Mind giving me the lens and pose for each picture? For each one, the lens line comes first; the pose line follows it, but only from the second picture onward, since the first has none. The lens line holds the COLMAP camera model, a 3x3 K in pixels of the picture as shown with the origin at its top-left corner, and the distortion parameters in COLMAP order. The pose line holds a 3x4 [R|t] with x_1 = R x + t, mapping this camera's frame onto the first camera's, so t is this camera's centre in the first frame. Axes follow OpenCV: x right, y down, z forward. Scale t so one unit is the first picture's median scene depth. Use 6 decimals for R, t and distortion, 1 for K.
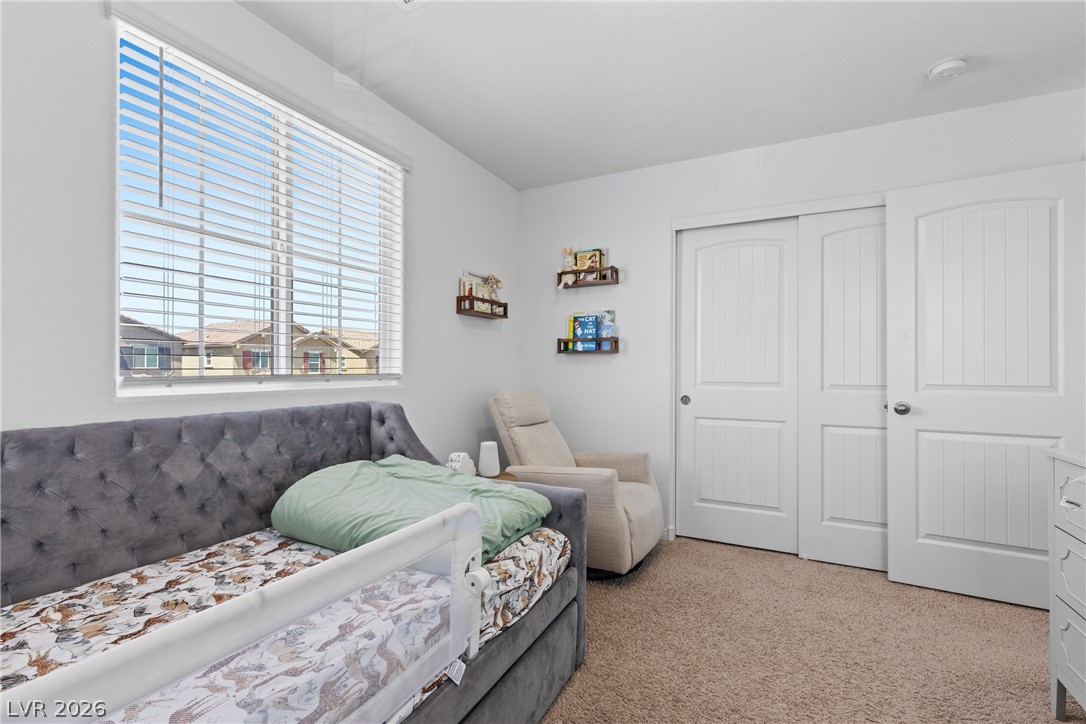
lens RADIAL K [[488.8, 0, 546.2], [0, 488.8, 364.7], [0, 0, 1]] dist [0.001668, -0.000045]
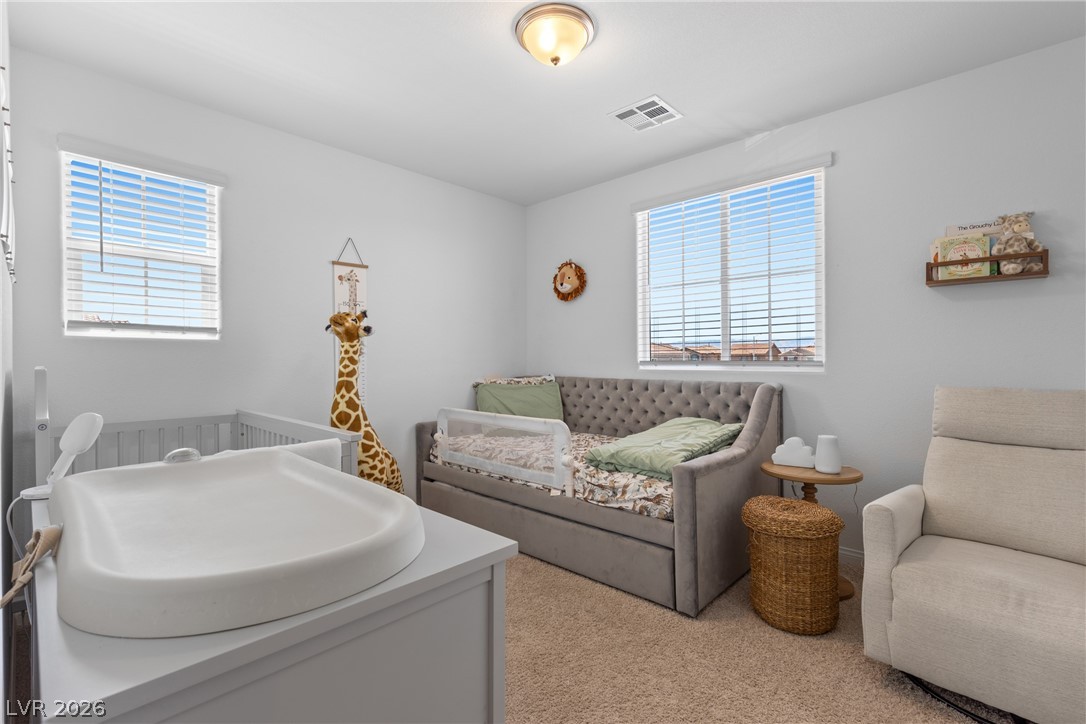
lens RADIAL K [[488.8, 0, 546.2], [0, 488.8, 364.7], [0, 0, 1]] dist [0.001668, -0.000045]
pose [[-0.304244, 0.009362, -0.952548, 1.039013], [0.006828, 0.999947, 0.007647, 0.014081], [0.952570, -0.004178, -0.304292, 0.873851]]
